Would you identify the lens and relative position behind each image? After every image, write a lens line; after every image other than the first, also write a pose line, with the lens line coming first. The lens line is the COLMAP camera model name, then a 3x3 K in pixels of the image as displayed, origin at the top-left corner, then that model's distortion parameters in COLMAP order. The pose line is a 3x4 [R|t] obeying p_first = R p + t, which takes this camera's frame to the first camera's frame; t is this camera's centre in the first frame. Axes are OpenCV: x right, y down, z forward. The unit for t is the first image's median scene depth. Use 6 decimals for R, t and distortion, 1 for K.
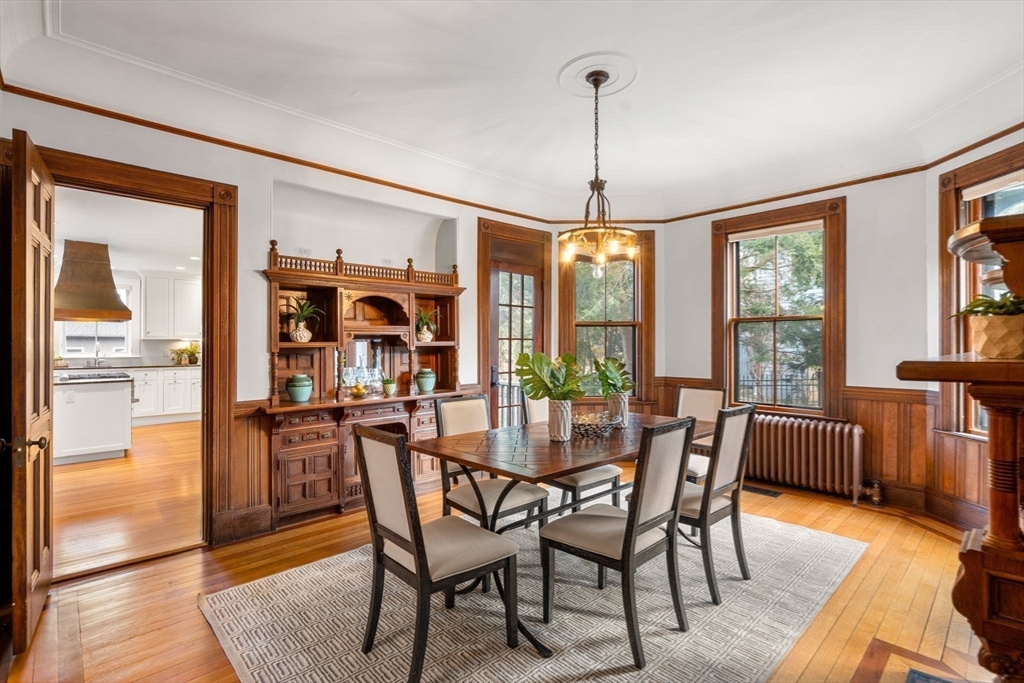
lens RADIAL K [[472.8, 0, 512.0], [0, 472.8, 341.5], [0, 0, 1]] dist [-0.000416, -0.000128]
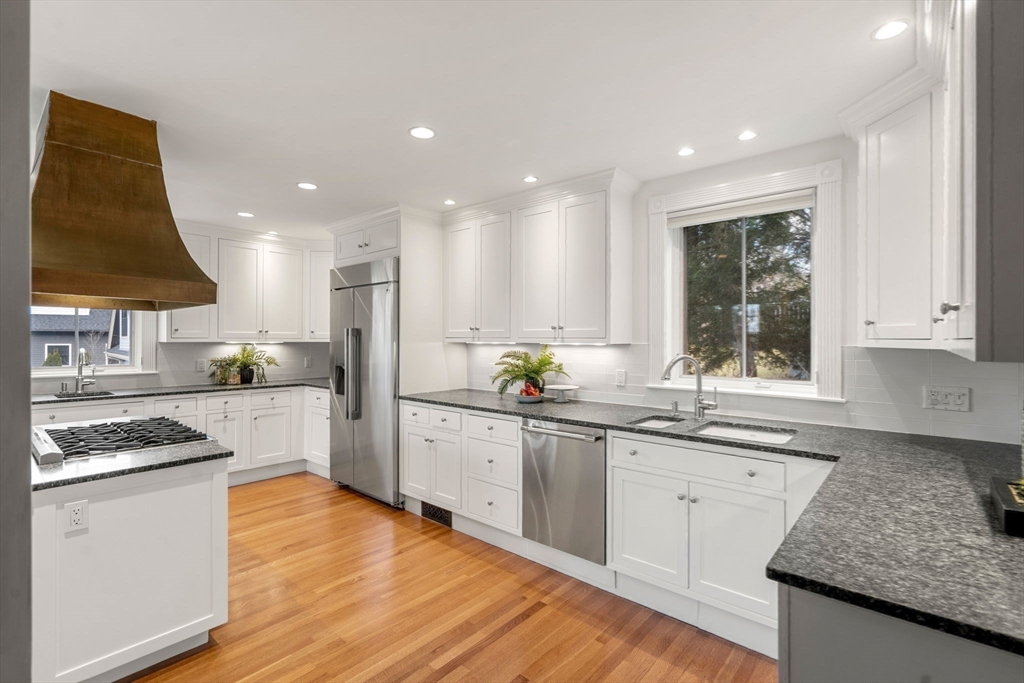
lens RADIAL K [[469.5, 0, 512.0], [0, 469.5, 341.5], [0, 0, 1]] dist [0.001424, 0.000132]
pose [[0.995186, 0.003770, 0.097928, -0.580724], [-0.004643, 0.999951, 0.008689, -0.016447], [-0.097890, -0.009102, 0.995156, 0.552933]]
